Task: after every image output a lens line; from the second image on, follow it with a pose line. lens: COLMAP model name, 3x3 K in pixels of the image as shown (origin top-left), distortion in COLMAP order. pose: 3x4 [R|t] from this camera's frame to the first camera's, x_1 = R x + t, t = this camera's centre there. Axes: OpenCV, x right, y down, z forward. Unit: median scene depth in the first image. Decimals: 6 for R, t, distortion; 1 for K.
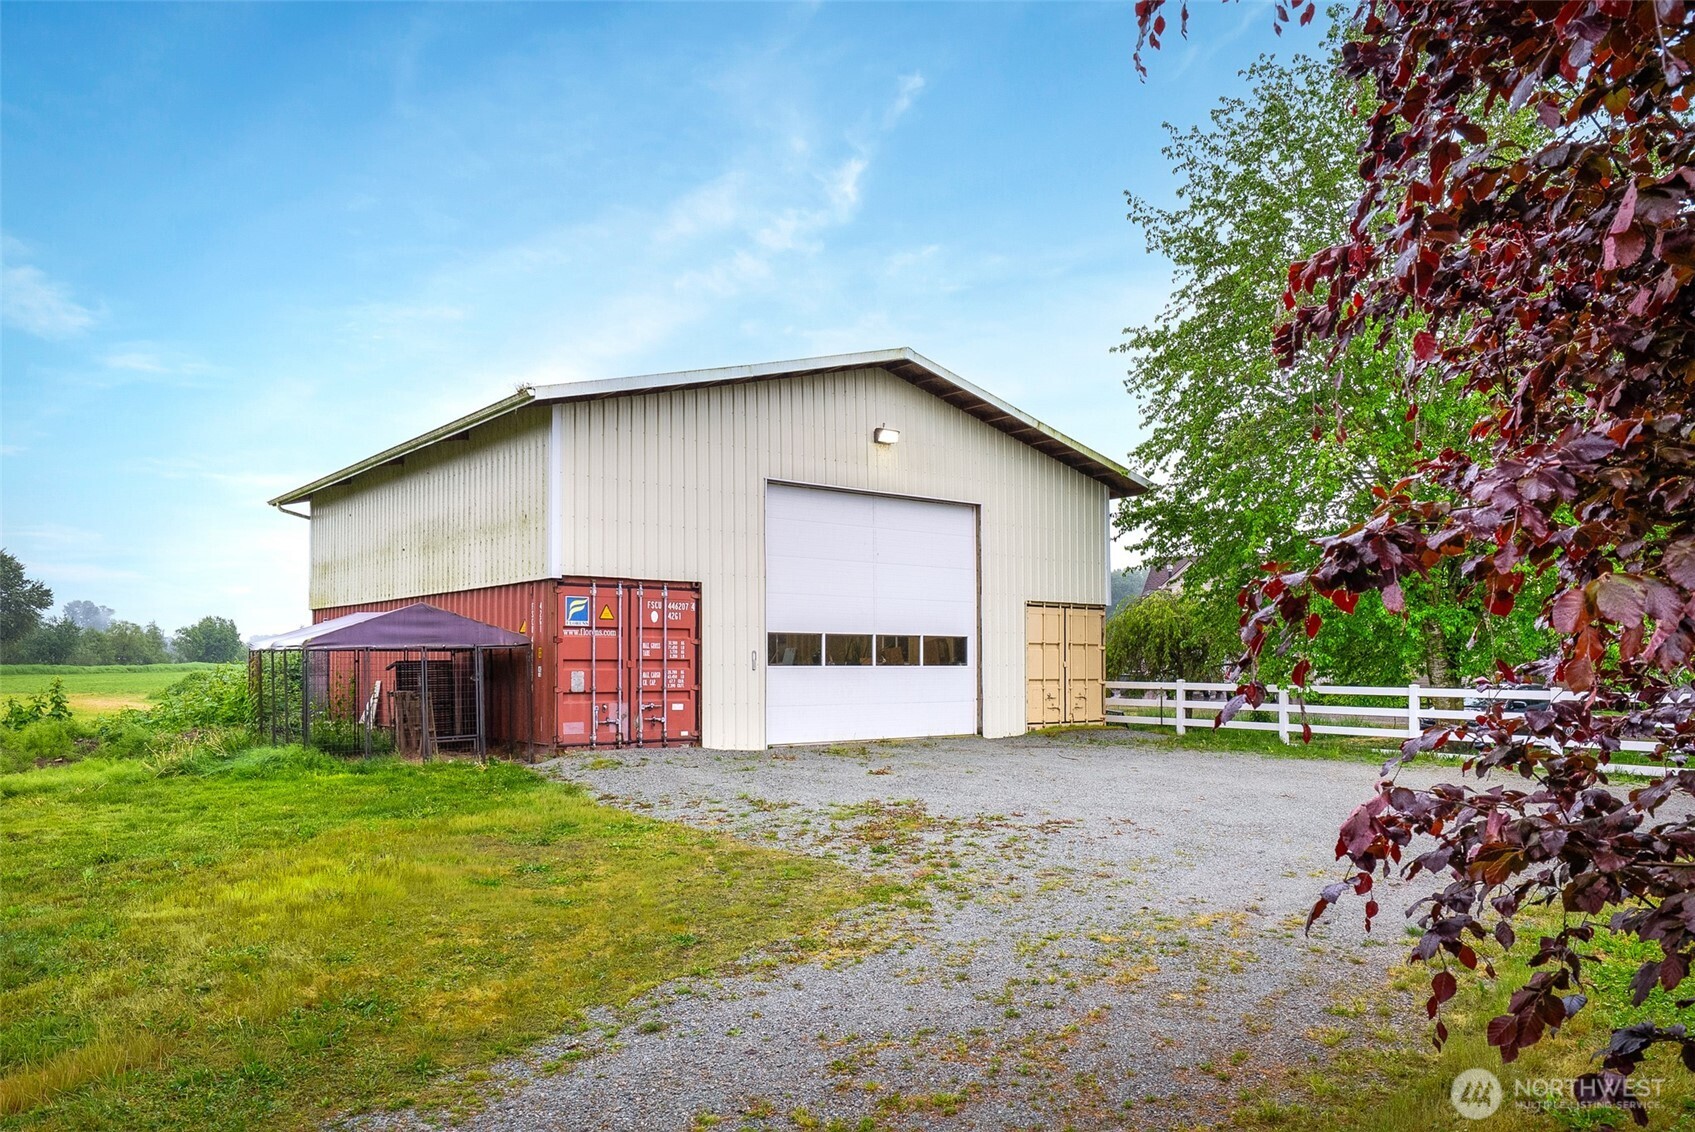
lens RADIAL K [[1181.8, 0, 847.2], [0, 1181.8, 611.6], [0, 0, 1]] dist [0.001554, 0.000164]
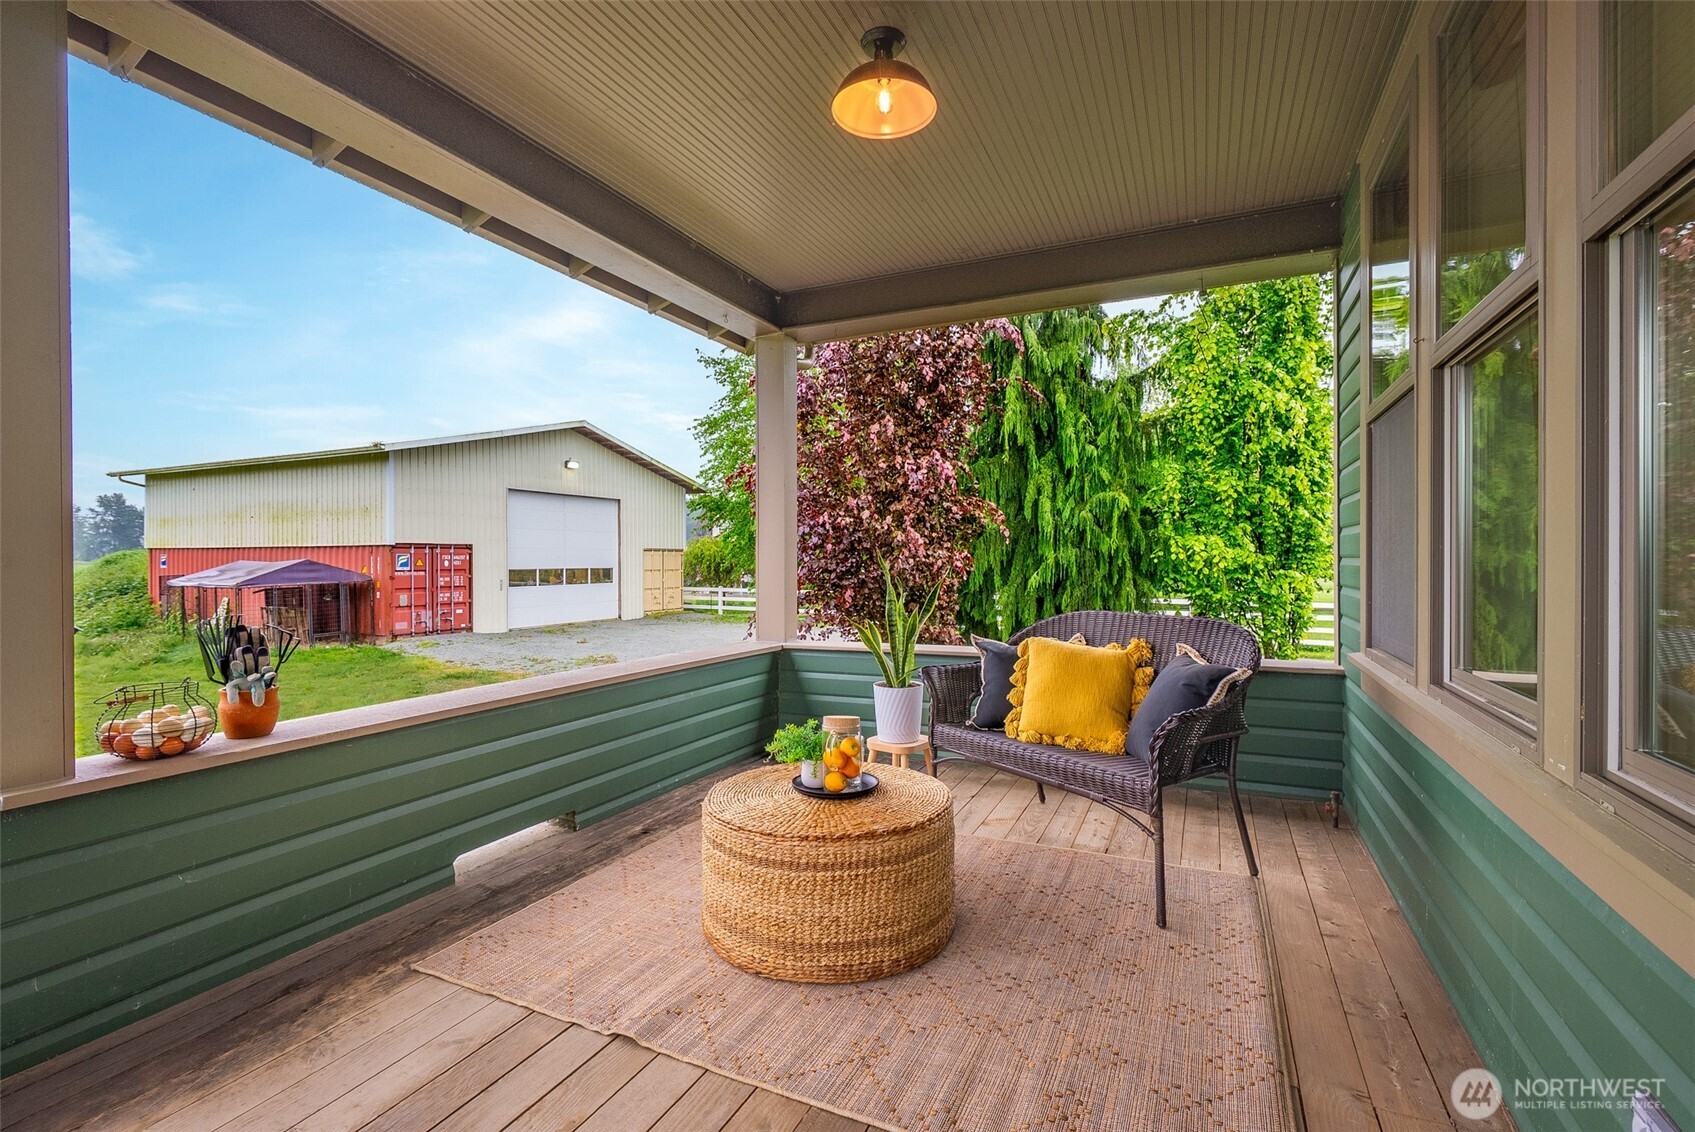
lens RADIAL K [[772.5, 0, 847.6], [0, 772.5, 568.0], [0, 0, 1]] dist [-0.000154, -0.000095]
pose [[0.902145, -0.008888, 0.431342, -0.111466], [-0.016275, 0.998375, 0.054611, -0.061478], [-0.431127, -0.056287, 0.900534, -0.342275]]
